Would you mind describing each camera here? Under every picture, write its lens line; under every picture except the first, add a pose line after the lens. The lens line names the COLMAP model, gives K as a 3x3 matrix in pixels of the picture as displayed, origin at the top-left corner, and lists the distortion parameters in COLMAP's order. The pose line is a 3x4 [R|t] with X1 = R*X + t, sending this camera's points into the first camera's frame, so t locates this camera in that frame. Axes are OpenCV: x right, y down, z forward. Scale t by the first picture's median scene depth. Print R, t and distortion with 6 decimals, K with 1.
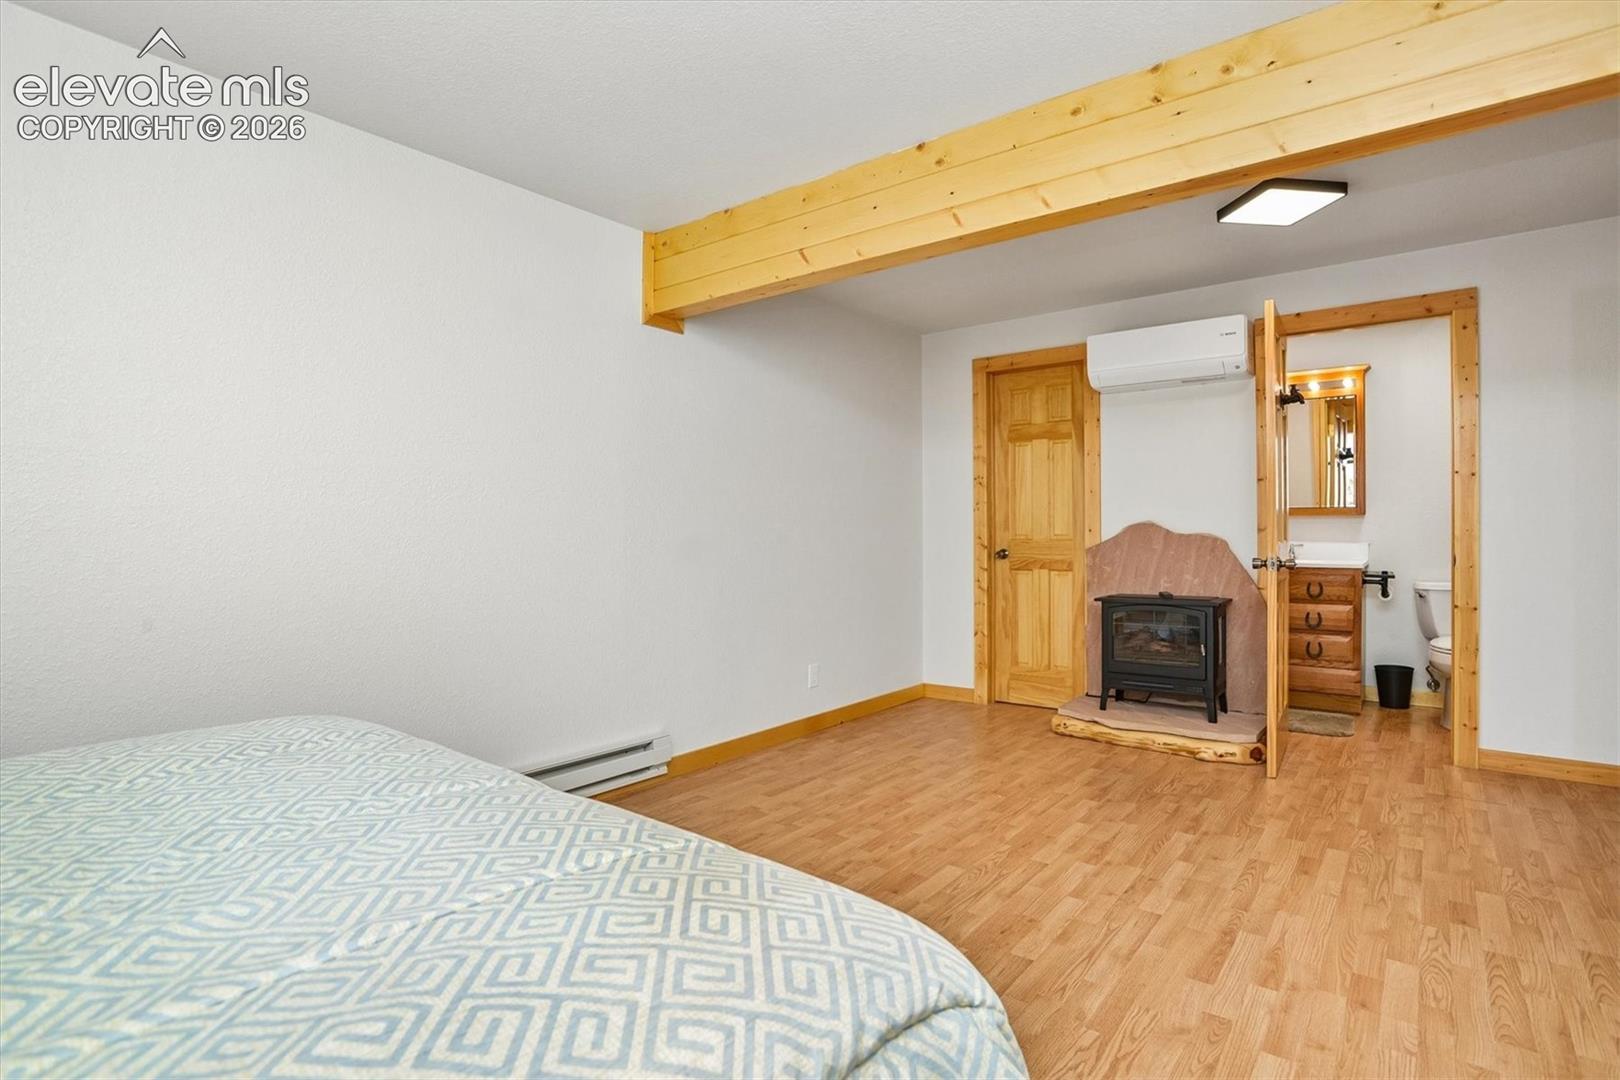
lens RADIAL K [[812.1, 0, 810.0], [0, 812.1, 540.0], [0, 0, 1]] dist [-0.055483, 0.030413]
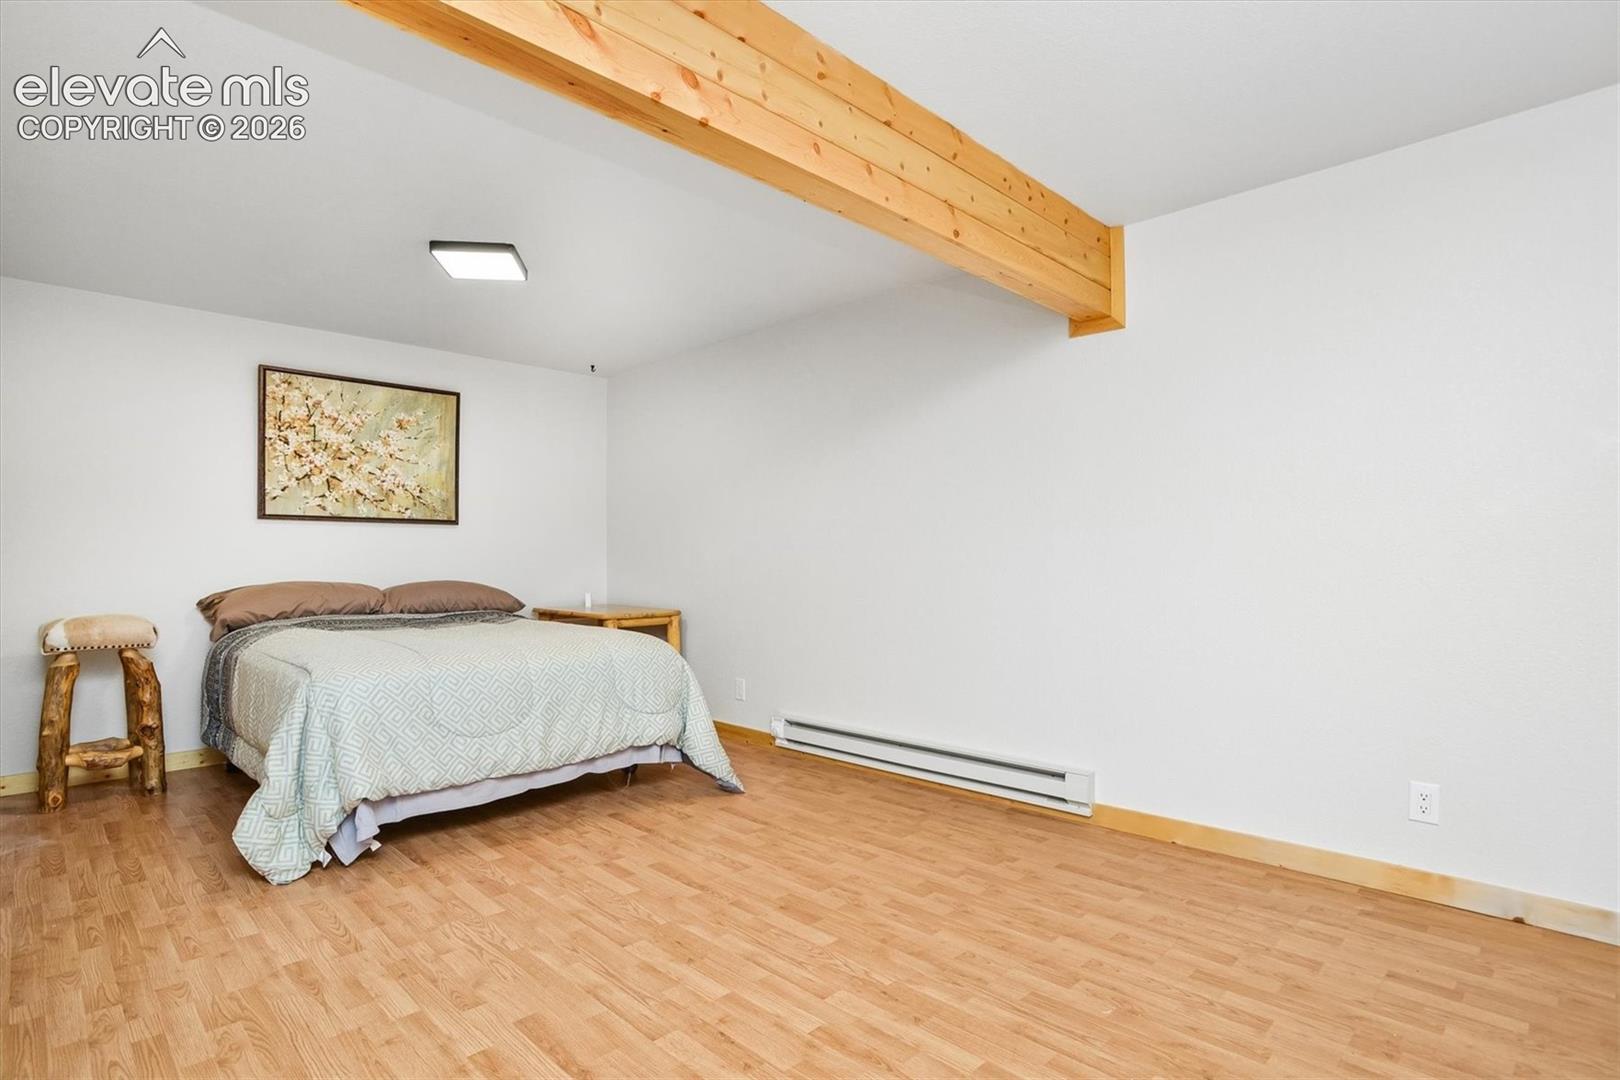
lens RADIAL K [[821.7, 0, 806.9], [0, 821.7, 559.4], [0, 0, 1]] dist [-0.067809, 0.030897]
pose [[-0.131358, 0.004368, -0.991325, 0.861413], [-0.006320, 0.999966, 0.005244, -0.005989], [0.991315, 0.006954, -0.131326, 0.895675]]
